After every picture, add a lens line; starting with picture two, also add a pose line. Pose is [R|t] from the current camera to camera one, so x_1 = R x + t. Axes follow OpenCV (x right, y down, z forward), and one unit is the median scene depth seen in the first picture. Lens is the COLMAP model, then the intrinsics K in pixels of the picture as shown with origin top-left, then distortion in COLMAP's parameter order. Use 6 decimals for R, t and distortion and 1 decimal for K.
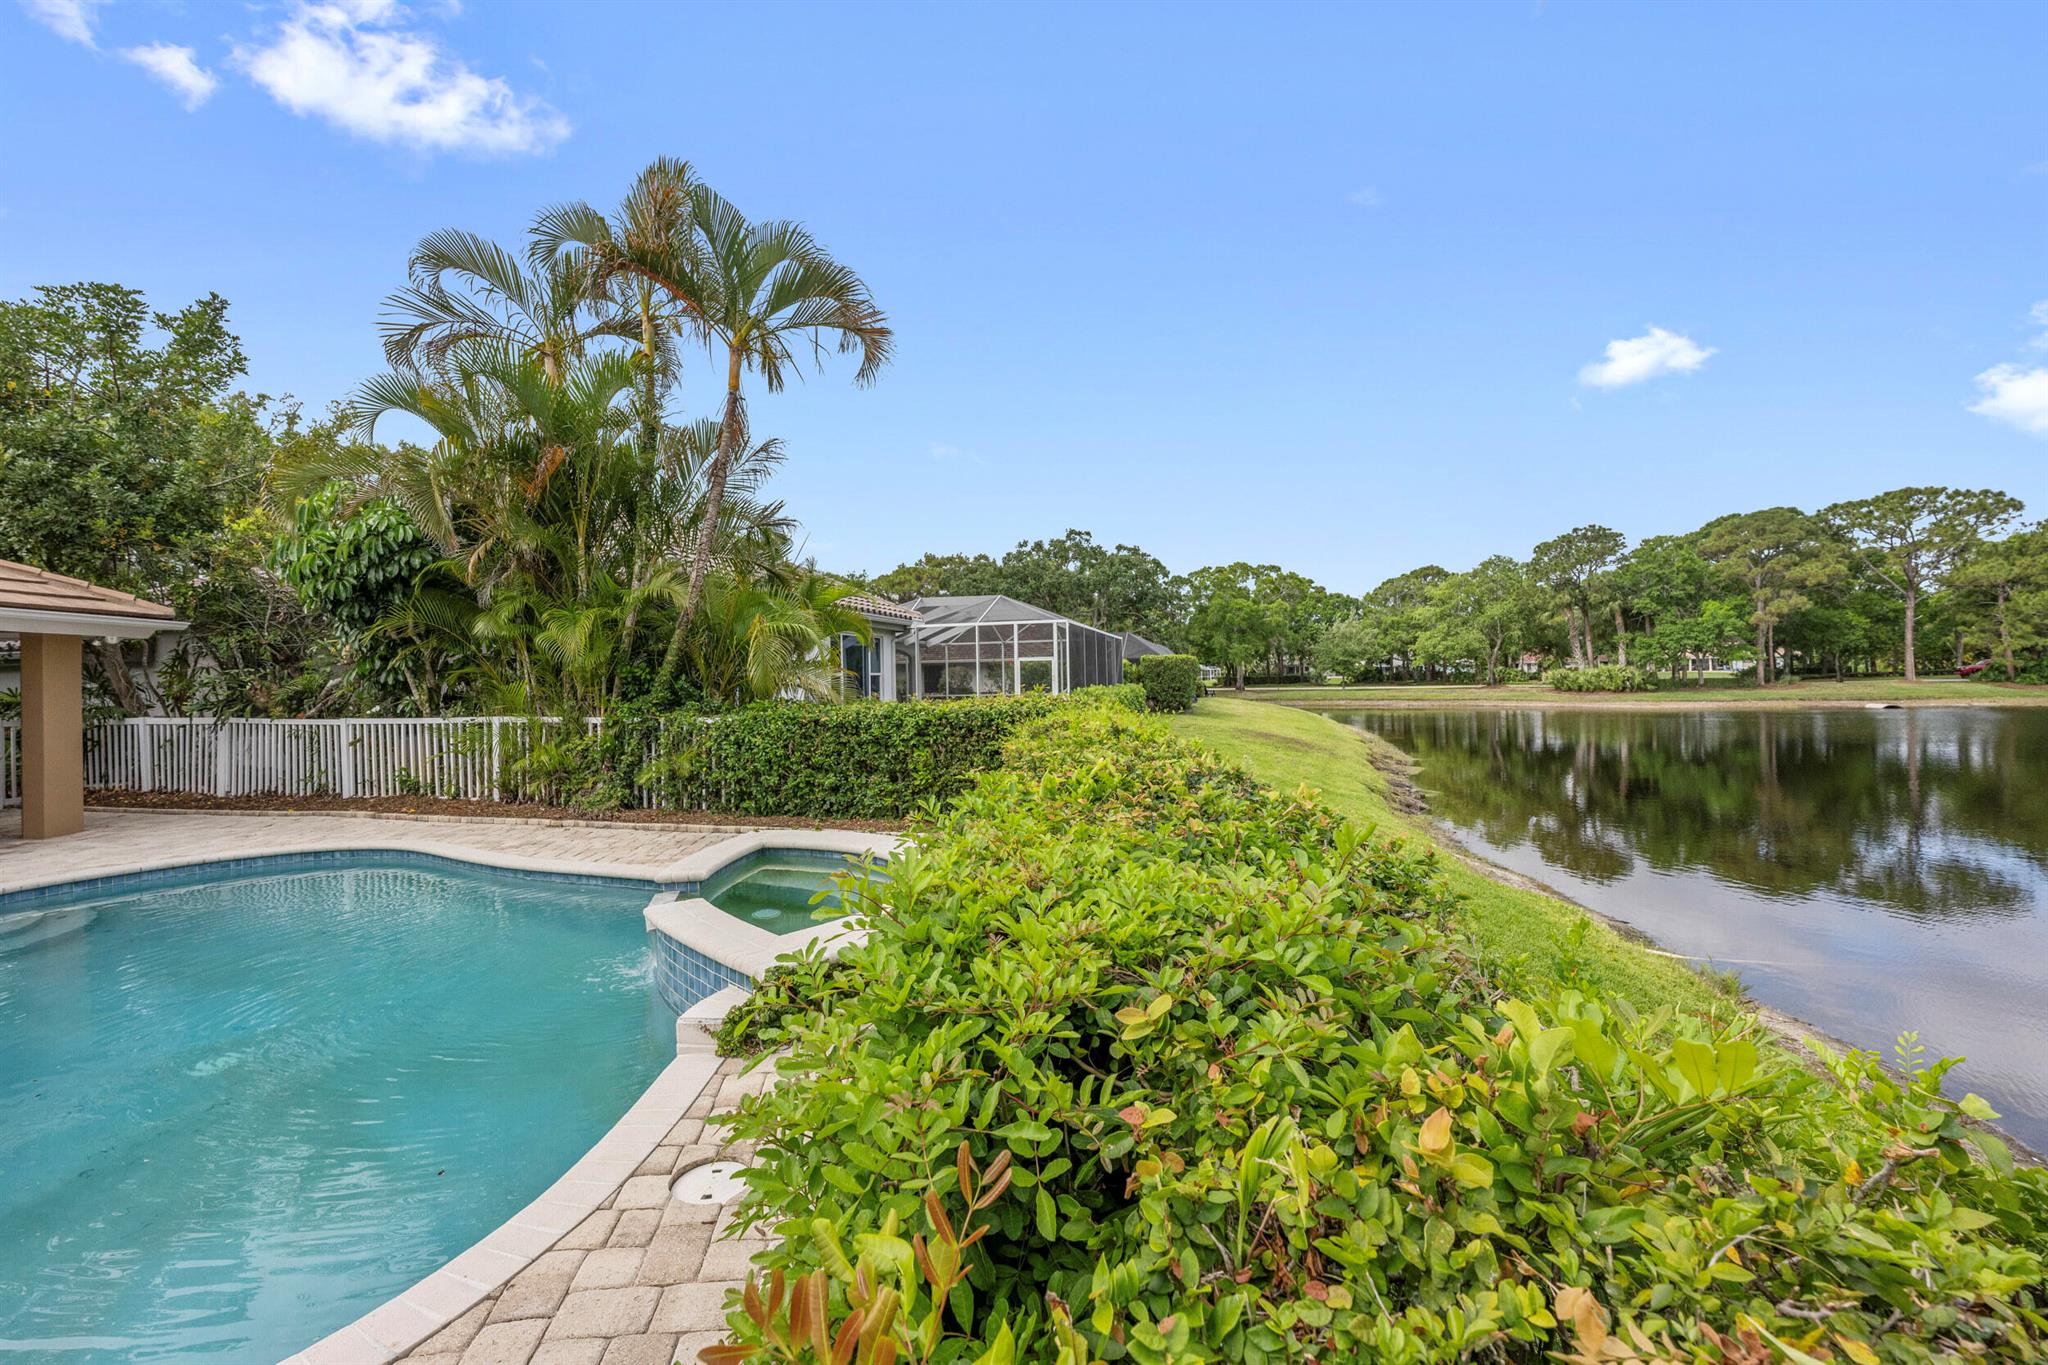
lens RADIAL K [[810.6, 0, 1010.2], [0, 810.6, 674.9], [0, 0, 1]] dist [-0.003566, 0.000876]
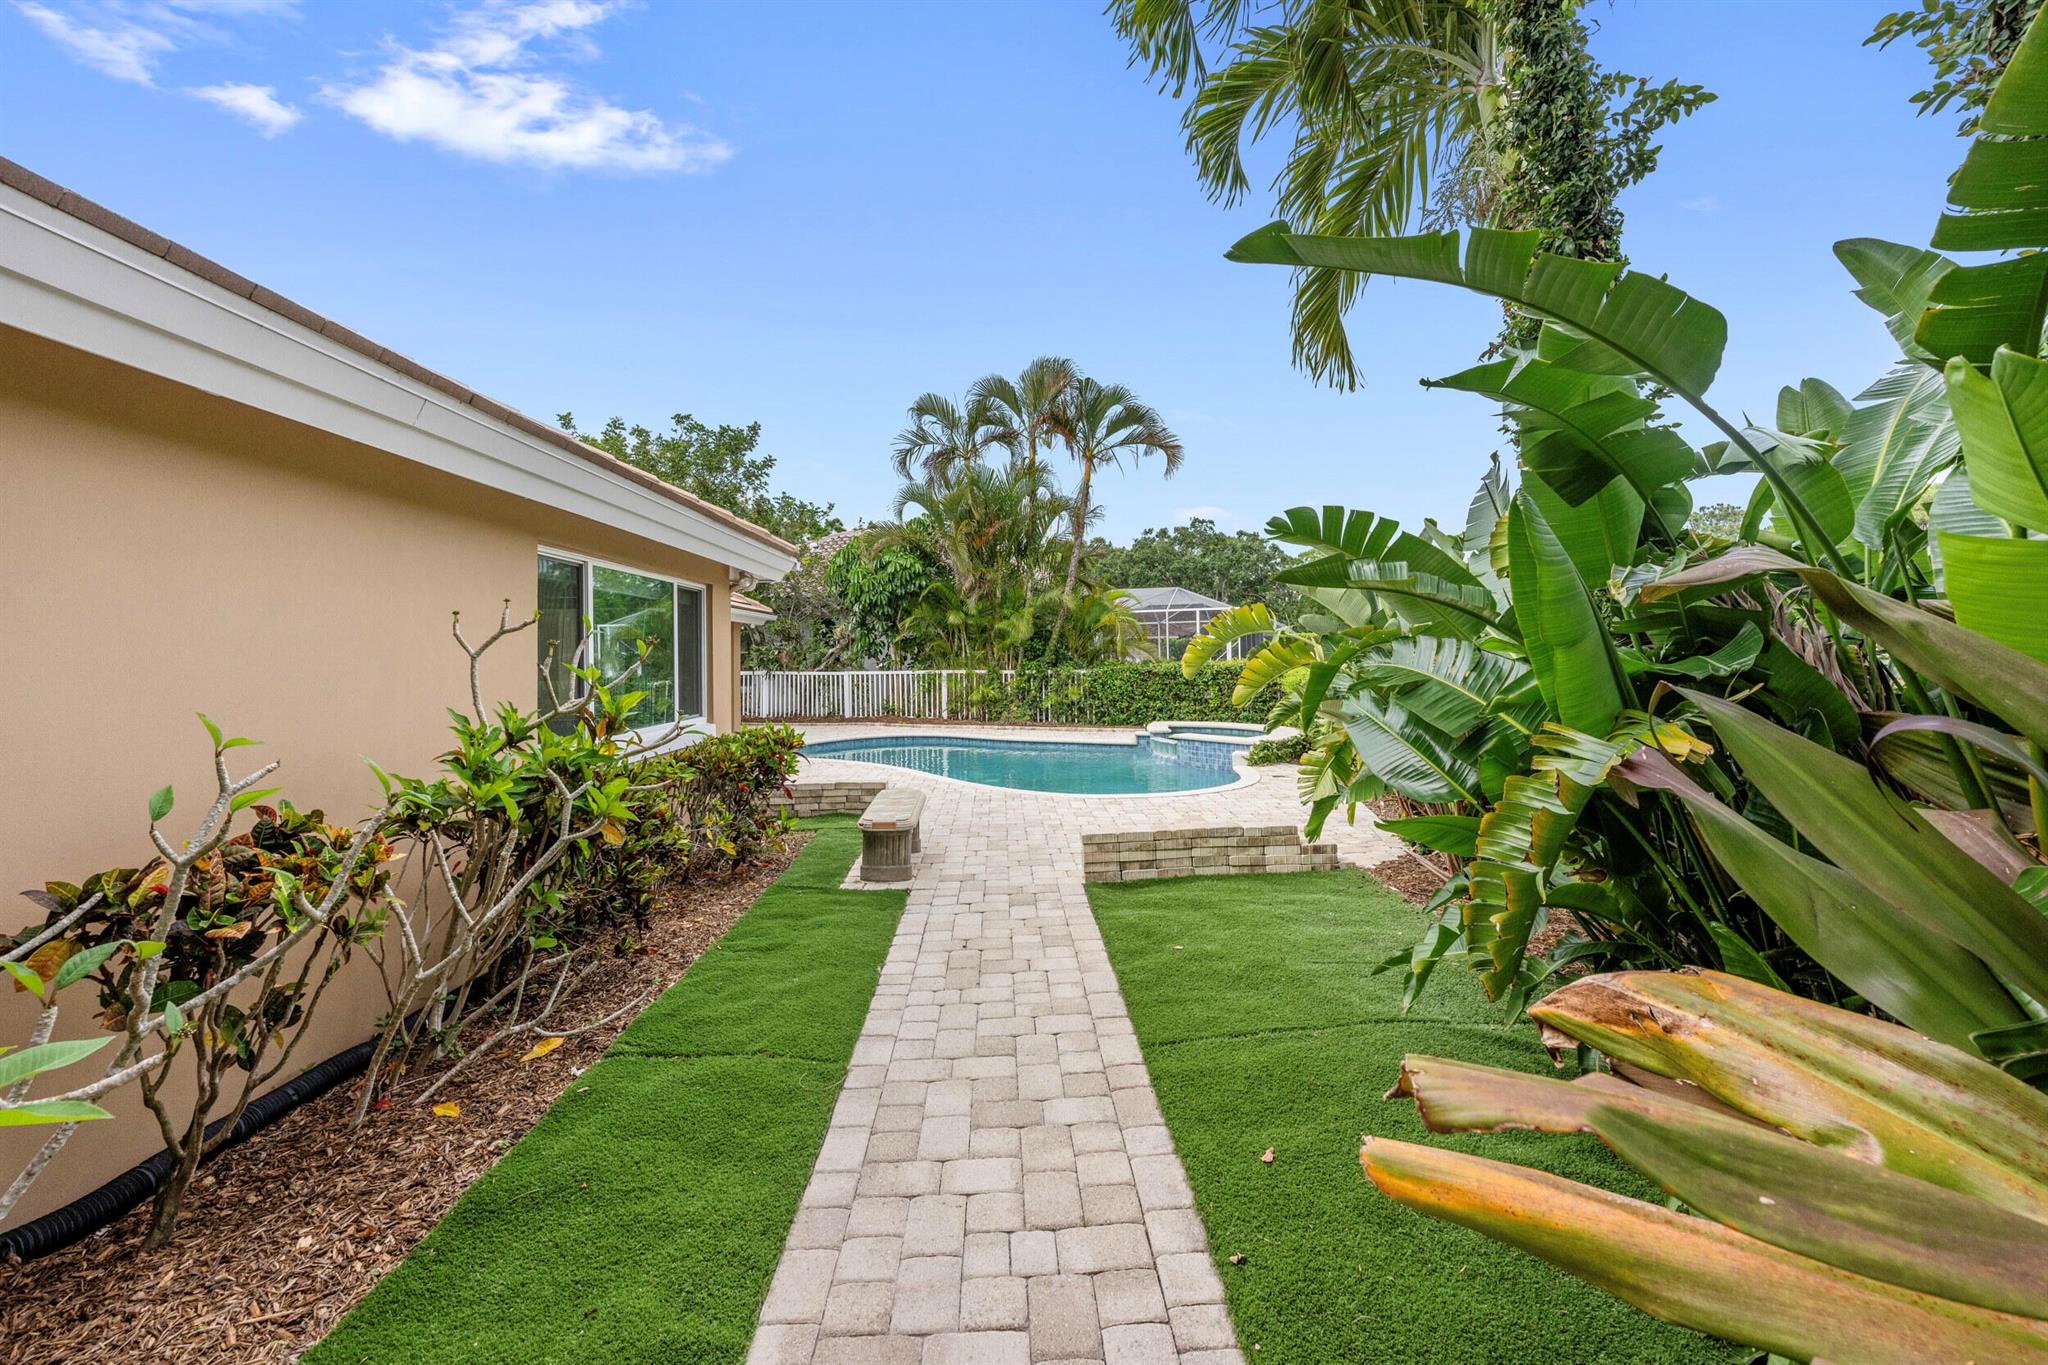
lens RADIAL K [[810.6, 0, 1015.6], [0, 810.6, 645.2], [0, 0, 1]] dist [-0.003566, 0.000876]
pose [[0.994058, 0.001468, -0.108844, -0.294661], [-0.002438, 0.999959, -0.008774, 0.013426], [0.108826, 0.008988, 0.994020, -0.705601]]
